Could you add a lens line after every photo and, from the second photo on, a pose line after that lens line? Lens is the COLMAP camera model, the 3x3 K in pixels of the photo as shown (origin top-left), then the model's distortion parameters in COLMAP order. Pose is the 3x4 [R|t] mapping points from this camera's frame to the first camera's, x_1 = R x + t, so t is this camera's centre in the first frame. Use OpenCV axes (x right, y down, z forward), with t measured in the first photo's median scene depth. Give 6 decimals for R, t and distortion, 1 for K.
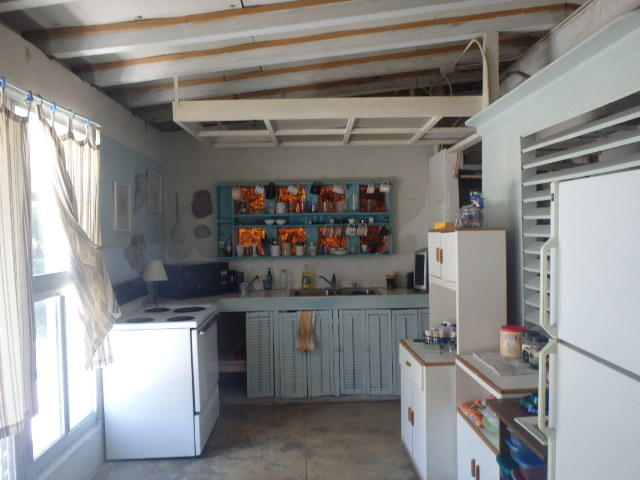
lens RADIAL K [[525.6, 0, 320.0], [0, 525.6, 240.0], [0, 0, 1]] dist [-0.046911, -0.000589]
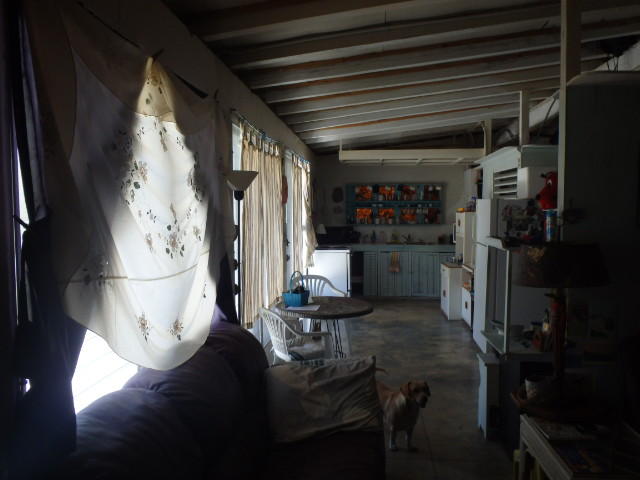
lens RADIAL K [[525.6, 0, 320.0], [0, 525.6, 240.0], [0, 0, 1]] dist [-0.046911, -0.000589]
pose [[0.992119, 0.024193, -0.122939, -0.056981], [-0.019126, 0.998925, 0.042234, 0.012747], [0.123828, -0.039550, 0.991515, -0.862336]]
